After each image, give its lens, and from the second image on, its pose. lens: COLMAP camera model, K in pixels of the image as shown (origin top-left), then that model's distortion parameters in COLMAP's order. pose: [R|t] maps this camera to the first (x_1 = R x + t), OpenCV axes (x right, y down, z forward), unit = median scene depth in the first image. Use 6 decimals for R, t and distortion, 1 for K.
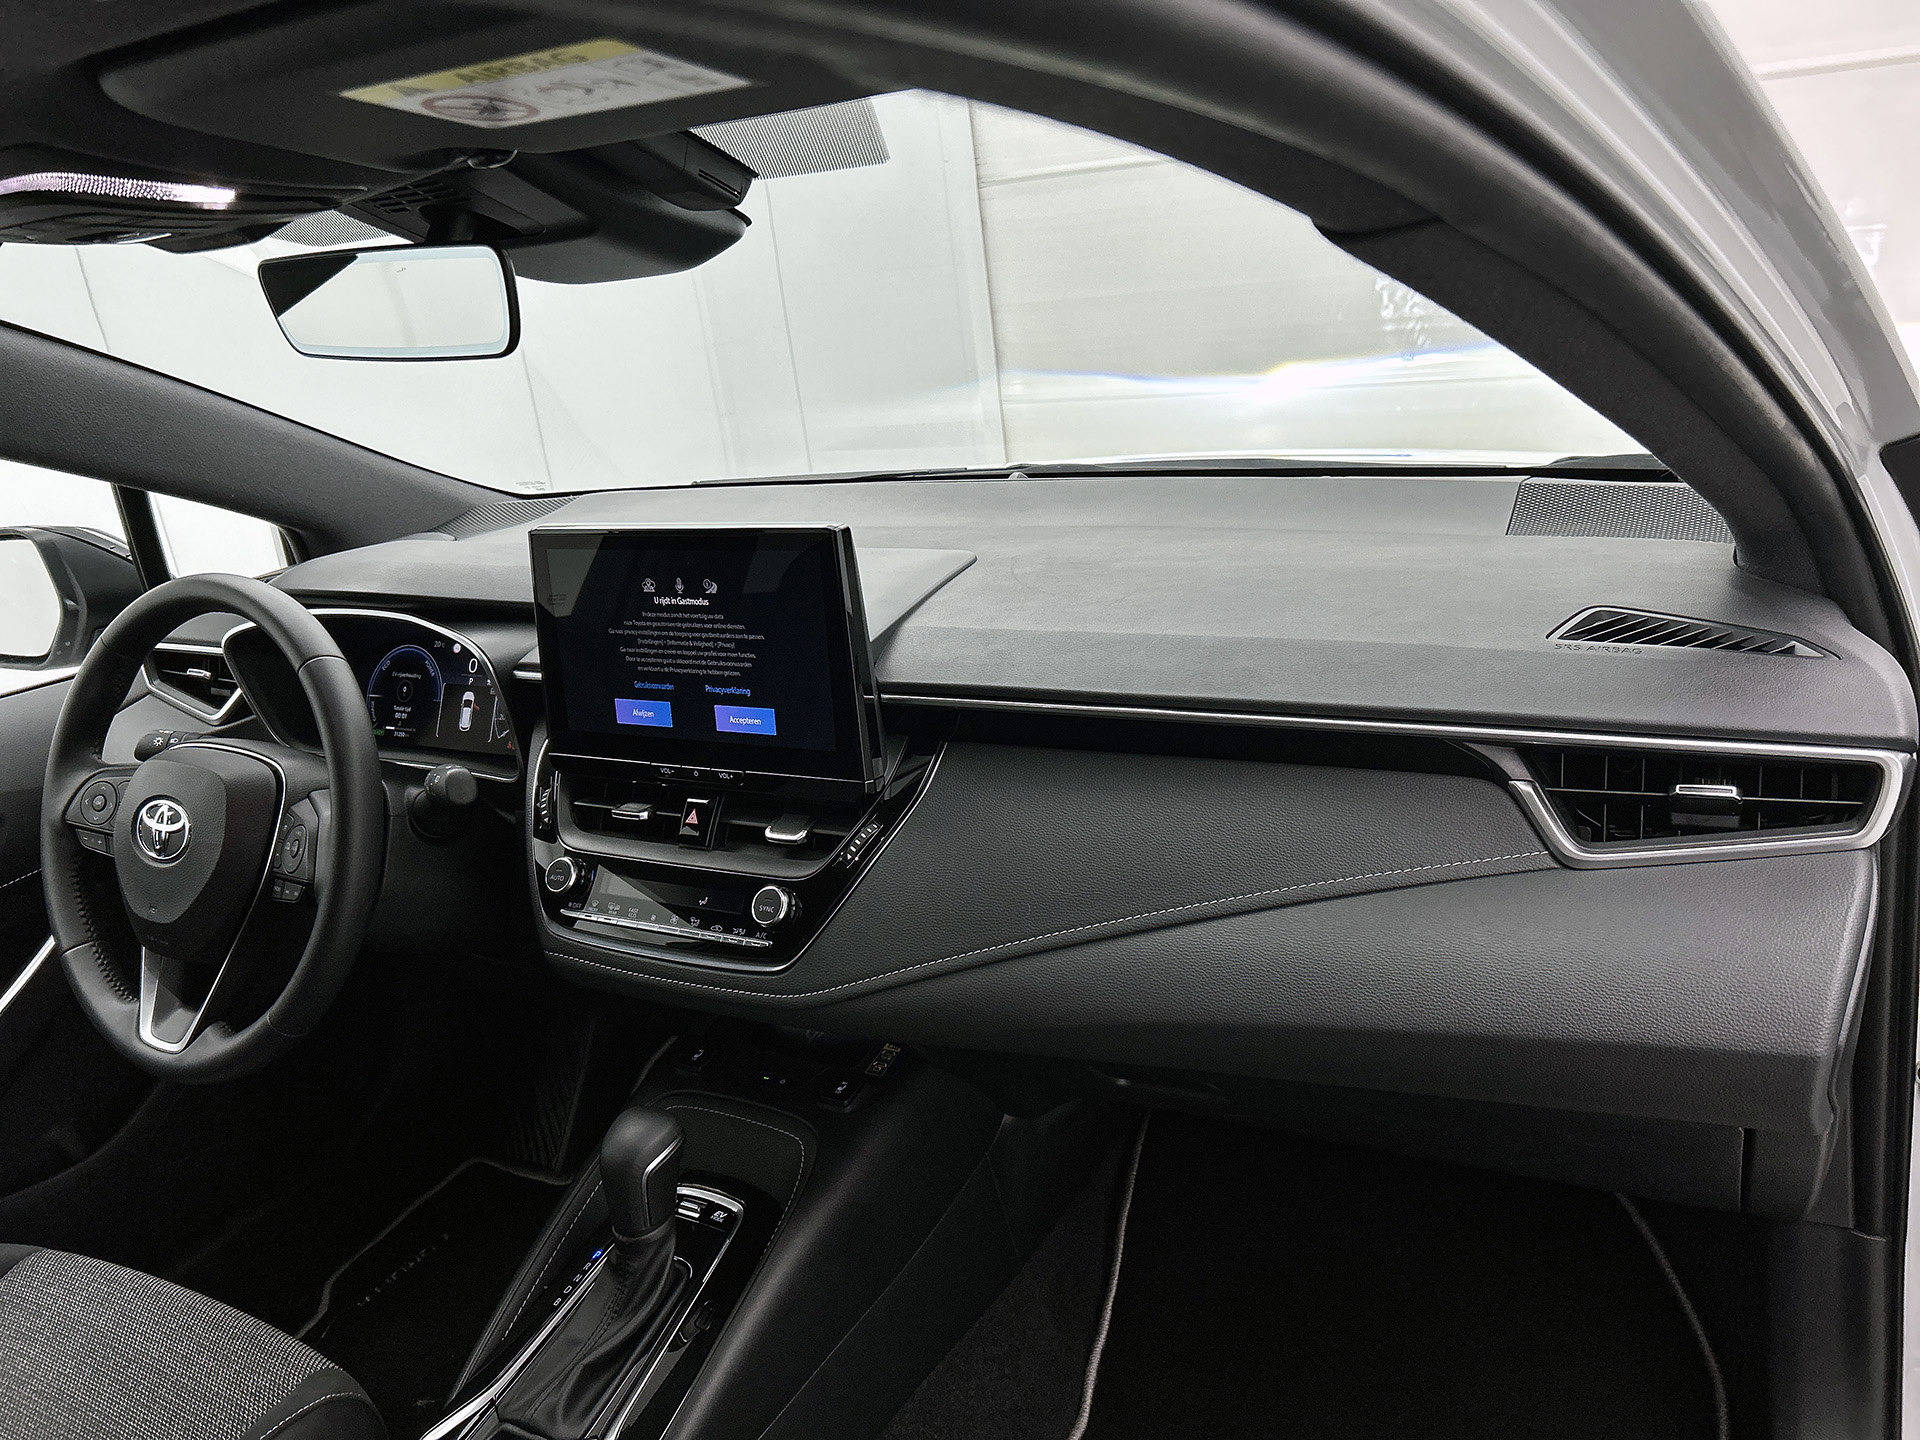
lens RADIAL K [[1450.5, 0, 953.3], [0, 1450.5, 705.3], [0, 0, 1]] dist [0.073337, -0.095341]
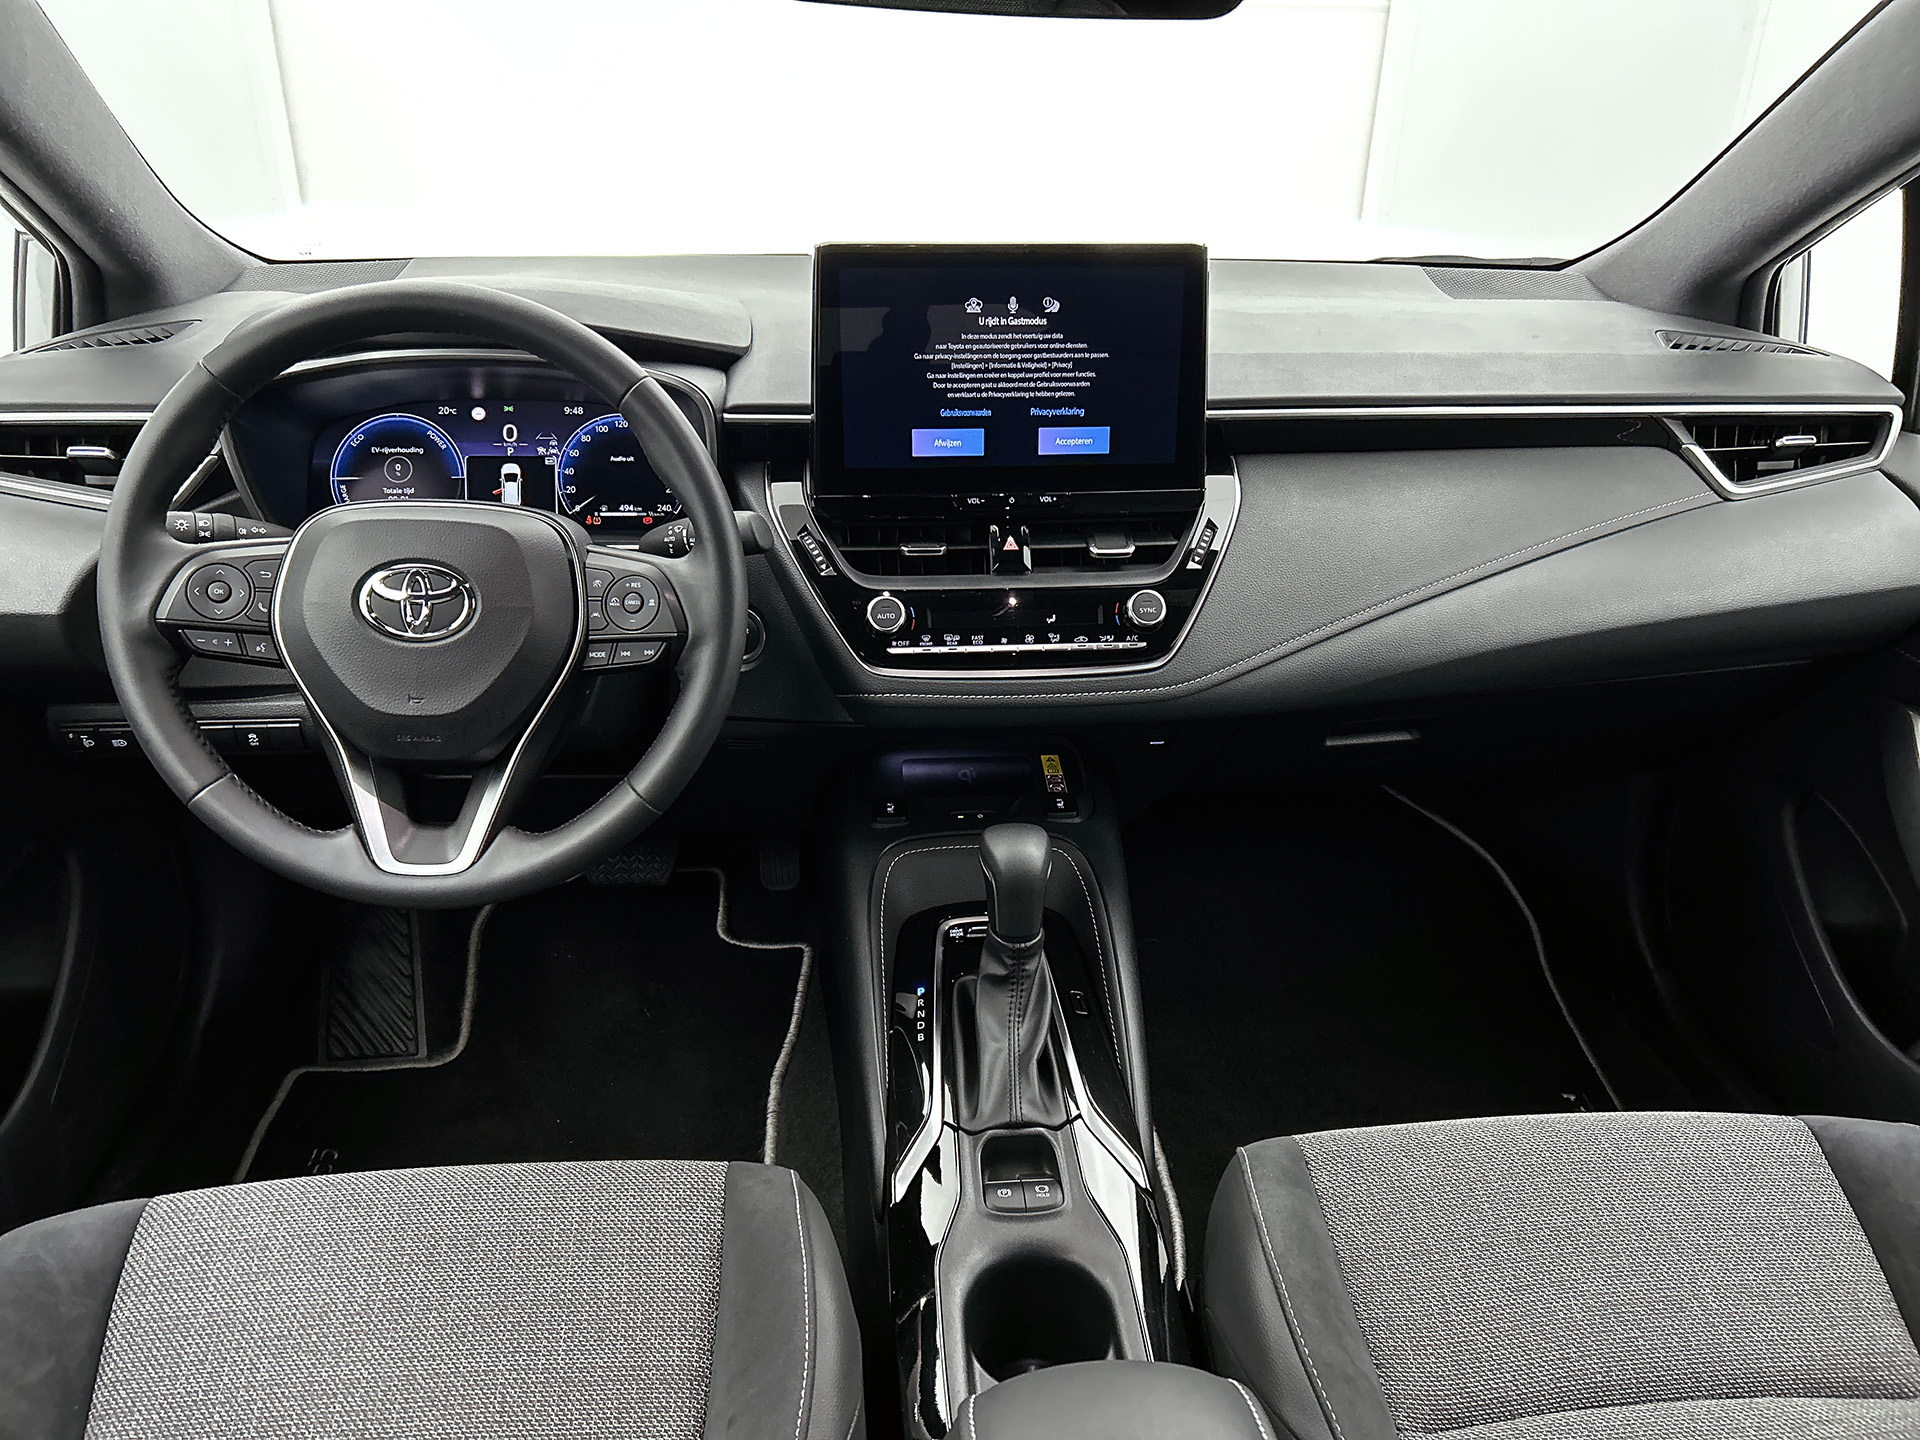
lens RADIAL K [[1460.6, 0, 957.6], [0, 1460.6, 730.7], [0, 0, 1]] dist [0.071191, -0.074171]
pose [[0.822959, -0.121305, 0.554998, -0.809547], [0.074202, 0.991520, 0.106687, 0.096757], [-0.563234, -0.046617, 0.824982, 0.173158]]
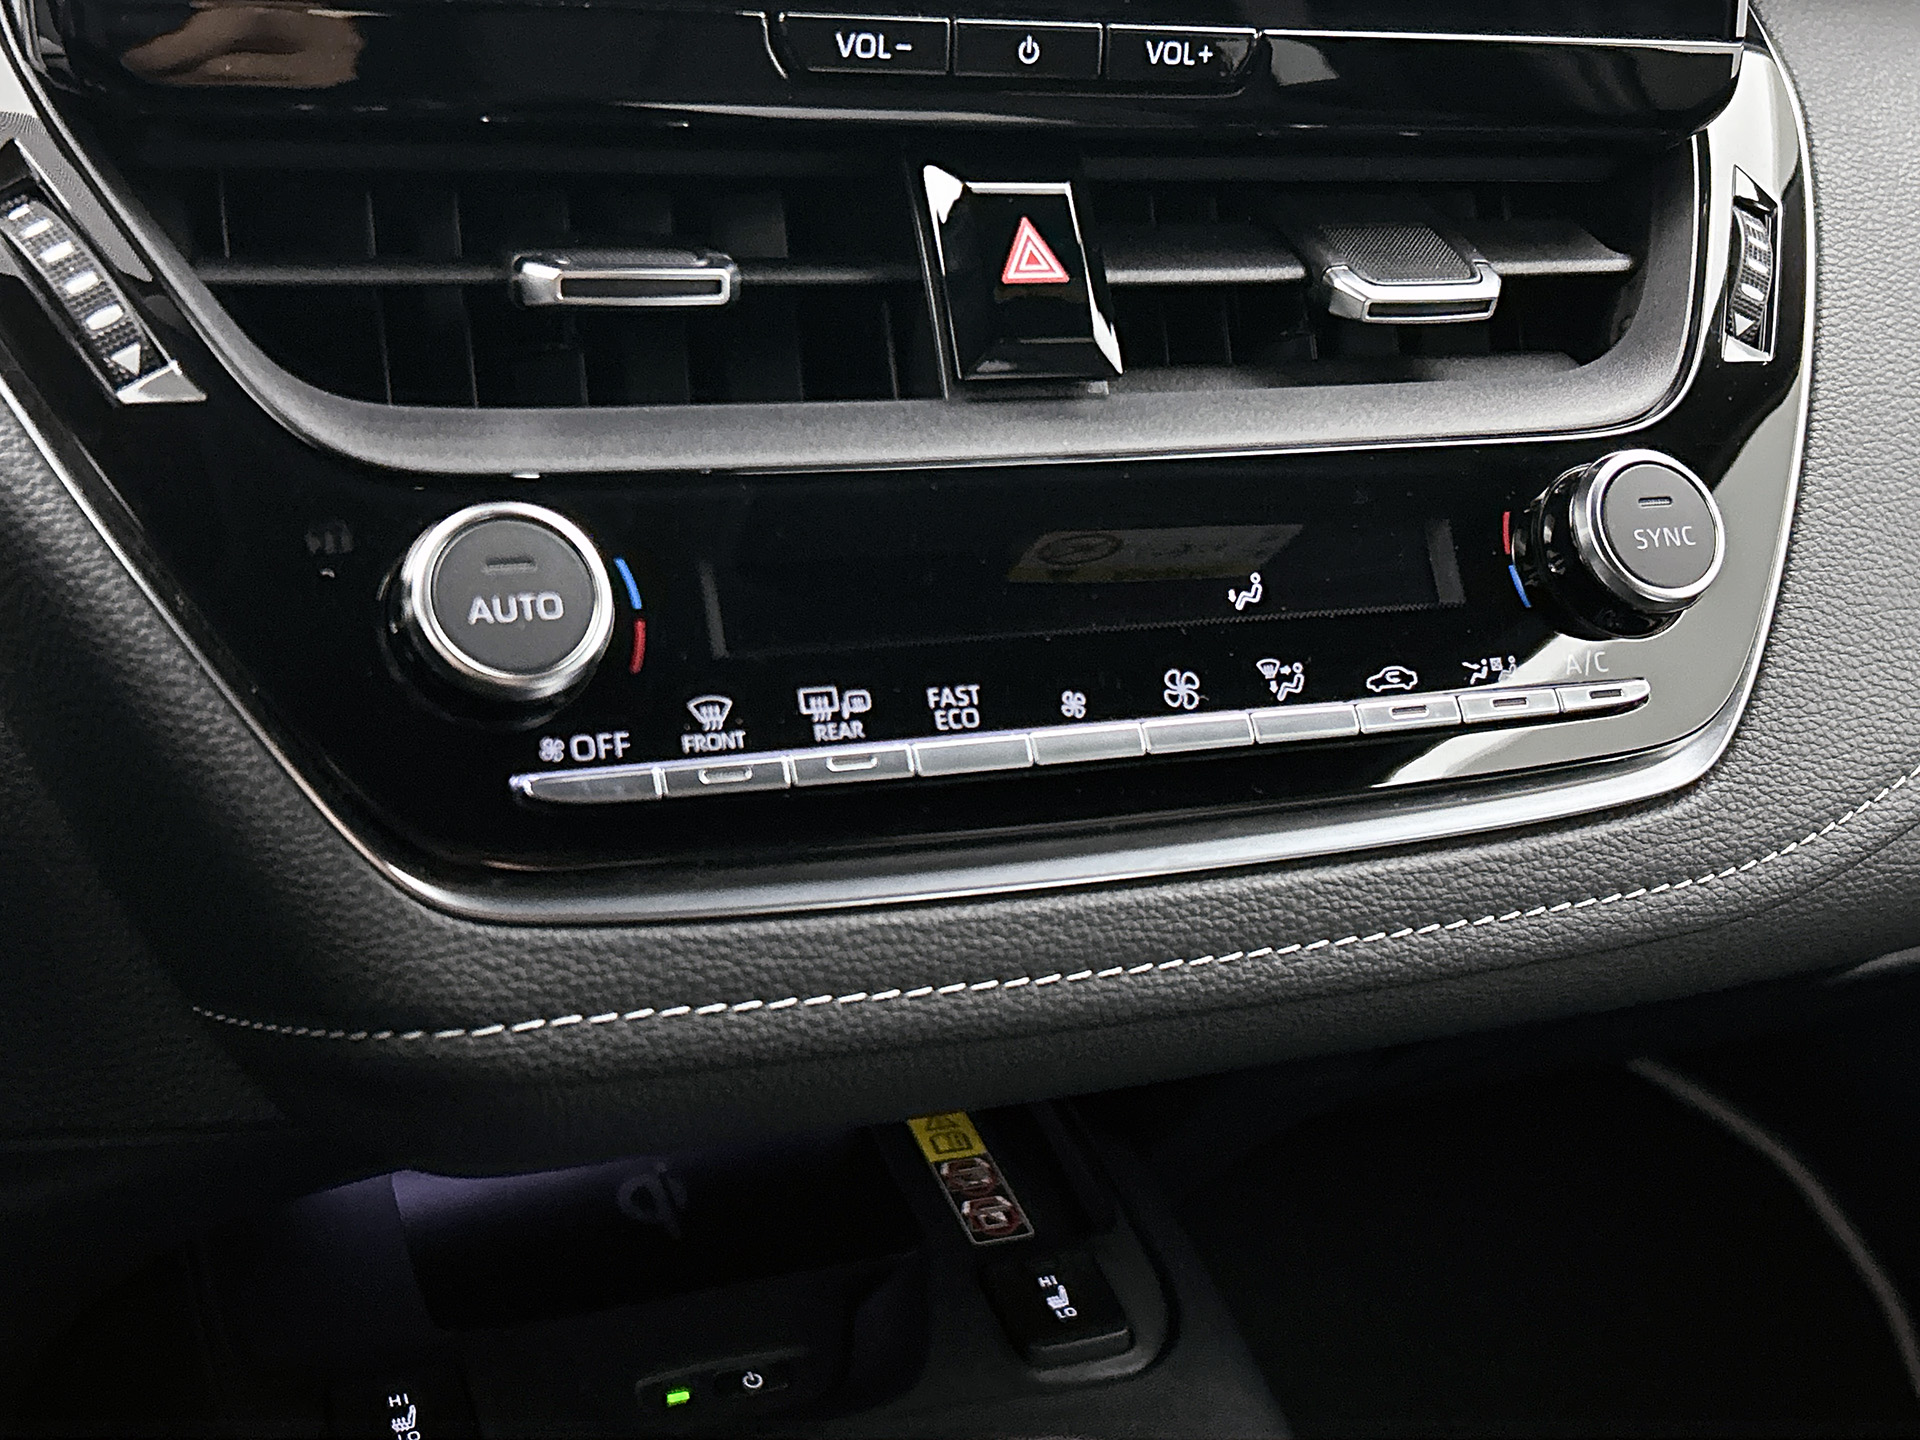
lens RADIAL K [[2389.7, 0, 960.0], [0, 2389.7, 720.0], [0, 0, 1]] dist [0.273628, -1.020504]
pose [[0.586384, -0.144814, 0.796984, -0.496954], [0.100834, 0.989287, 0.105567, 0.109310], [-0.803733, 0.018461, 0.594704, 0.809000]]
